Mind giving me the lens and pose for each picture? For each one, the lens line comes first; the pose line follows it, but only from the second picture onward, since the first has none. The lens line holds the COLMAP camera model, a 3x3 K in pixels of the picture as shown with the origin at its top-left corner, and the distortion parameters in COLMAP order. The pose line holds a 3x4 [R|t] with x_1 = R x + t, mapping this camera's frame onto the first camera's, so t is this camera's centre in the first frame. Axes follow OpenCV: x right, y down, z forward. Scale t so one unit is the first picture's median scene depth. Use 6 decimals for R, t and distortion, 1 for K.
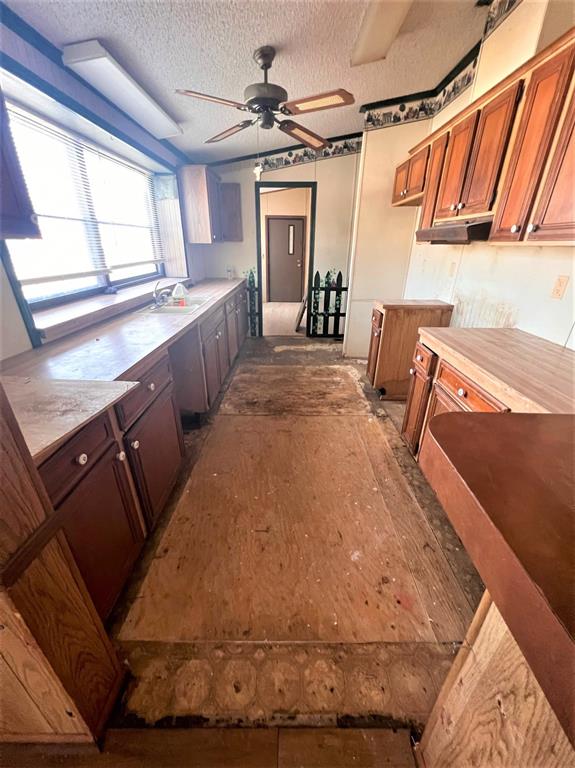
lens RADIAL K [[306.3, 0, 291.1], [0, 306.3, 383.2], [0, 0, 1]] dist [-0.002938, 0.001052]
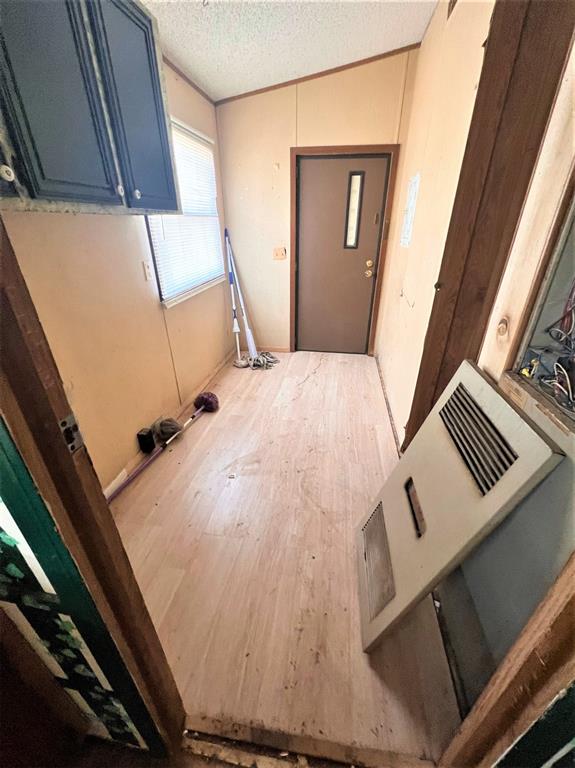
lens RADIAL K [[306.3, 0, 289.9], [0, 306.3, 382.9], [0, 0, 1]] dist [-0.002938, 0.001052]
pose [[0.989769, 0.055936, -0.131258, -0.051931], [-0.049581, 0.997457, 0.051202, -0.770272], [0.133788, -0.044170, 0.990025, 1.721782]]
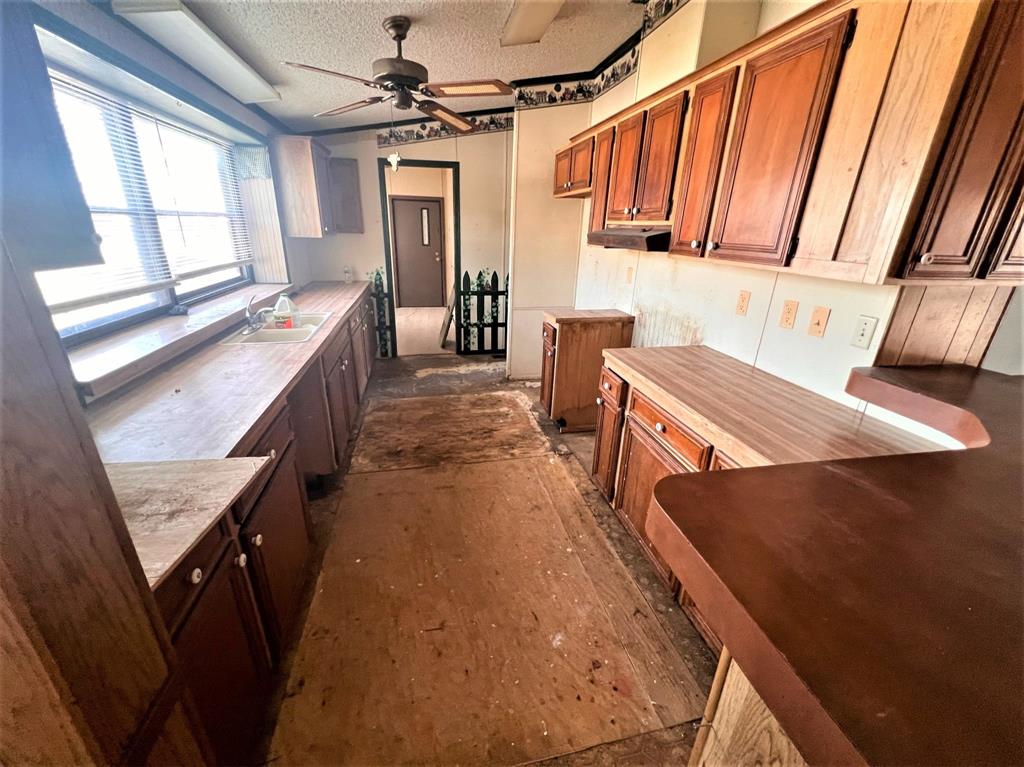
lens RADIAL K [[408.4, 0, 512.1], [0, 408.4, 382.3], [0, 0, 1]] dist [-0.002938, 0.001052]
pose [[0.977586, -0.061082, 0.201483, -0.050530], [0.072950, 0.995979, -0.052007, -0.039887], [-0.197496, 0.065540, 0.978110, -0.042576]]
